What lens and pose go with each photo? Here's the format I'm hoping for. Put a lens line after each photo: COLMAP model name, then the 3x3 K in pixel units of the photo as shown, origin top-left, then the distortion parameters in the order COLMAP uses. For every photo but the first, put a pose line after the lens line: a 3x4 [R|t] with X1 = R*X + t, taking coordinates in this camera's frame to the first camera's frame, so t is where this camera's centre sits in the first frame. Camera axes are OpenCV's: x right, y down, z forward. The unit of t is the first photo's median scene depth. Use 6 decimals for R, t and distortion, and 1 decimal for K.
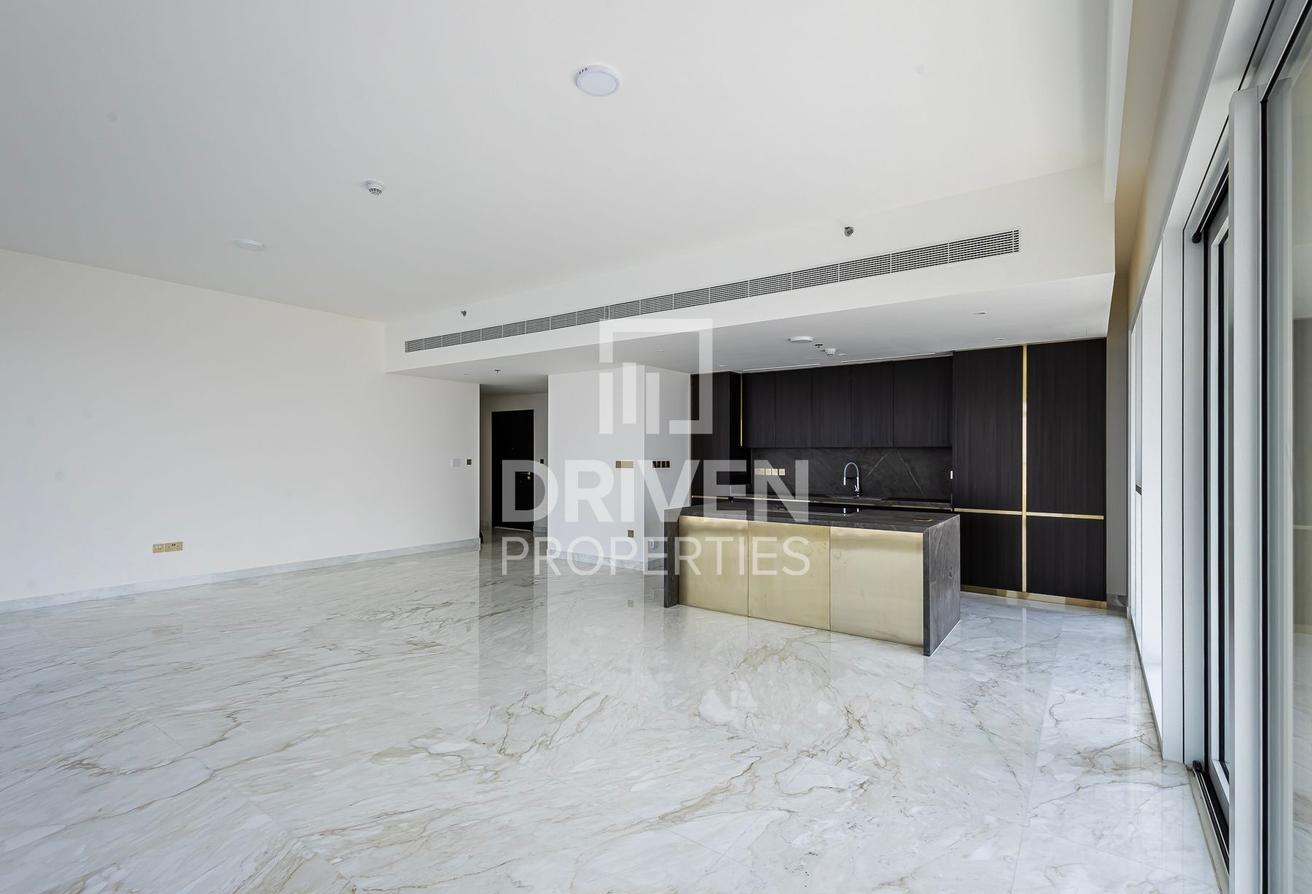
lens RADIAL K [[612.0, 0, 667.9], [0, 612.0, 458.2], [0, 0, 1]] dist [0.008382, -0.003139]
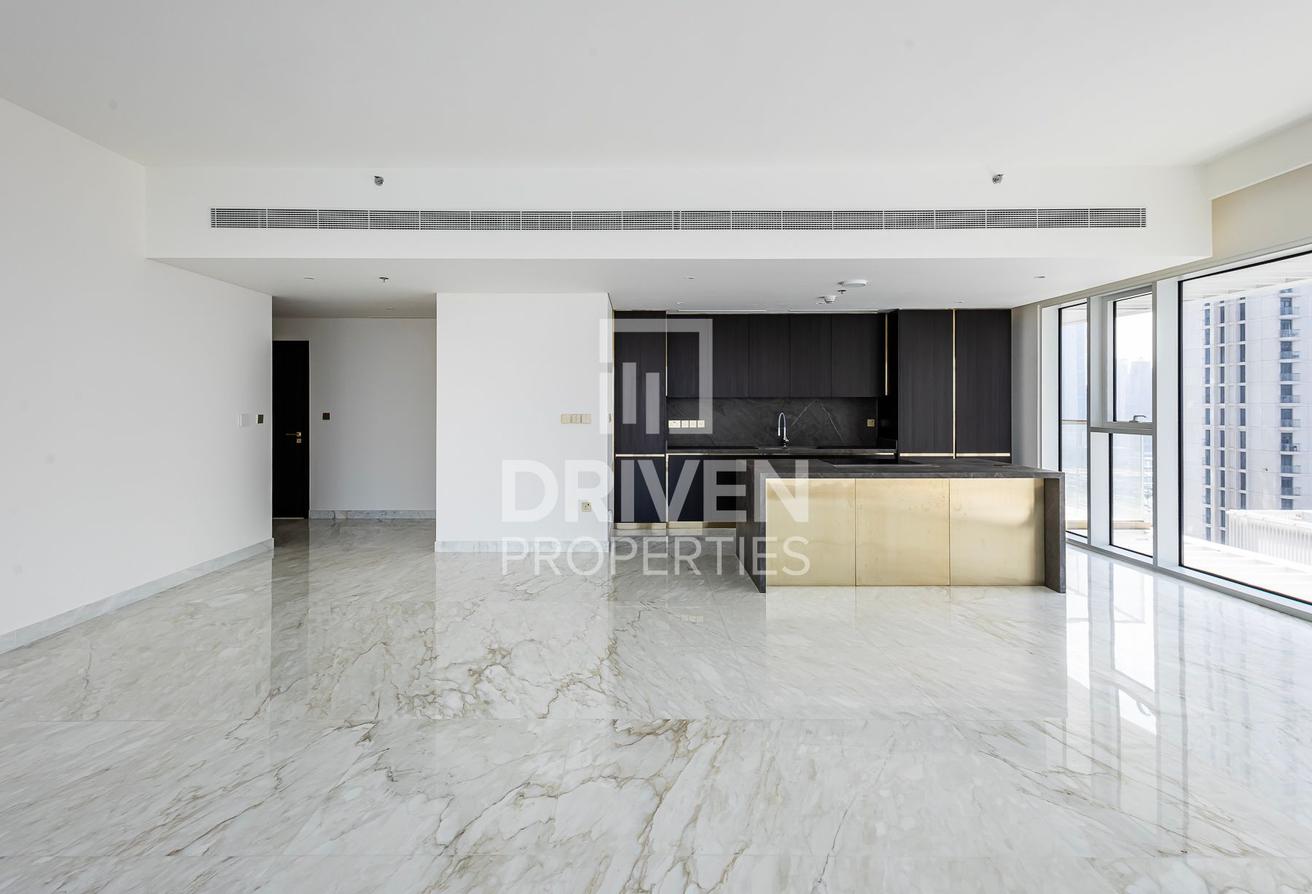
lens RADIAL K [[612.0, 0, 634.9], [0, 612.0, 406.6], [0, 0, 1]] dist [0.008382, -0.003139]
pose [[0.812771, -0.005864, 0.582554, -0.479686], [0.008210, 0.999965, -0.001388, -0.003215], [-0.582525, 0.005911, 0.812791, 0.338582]]
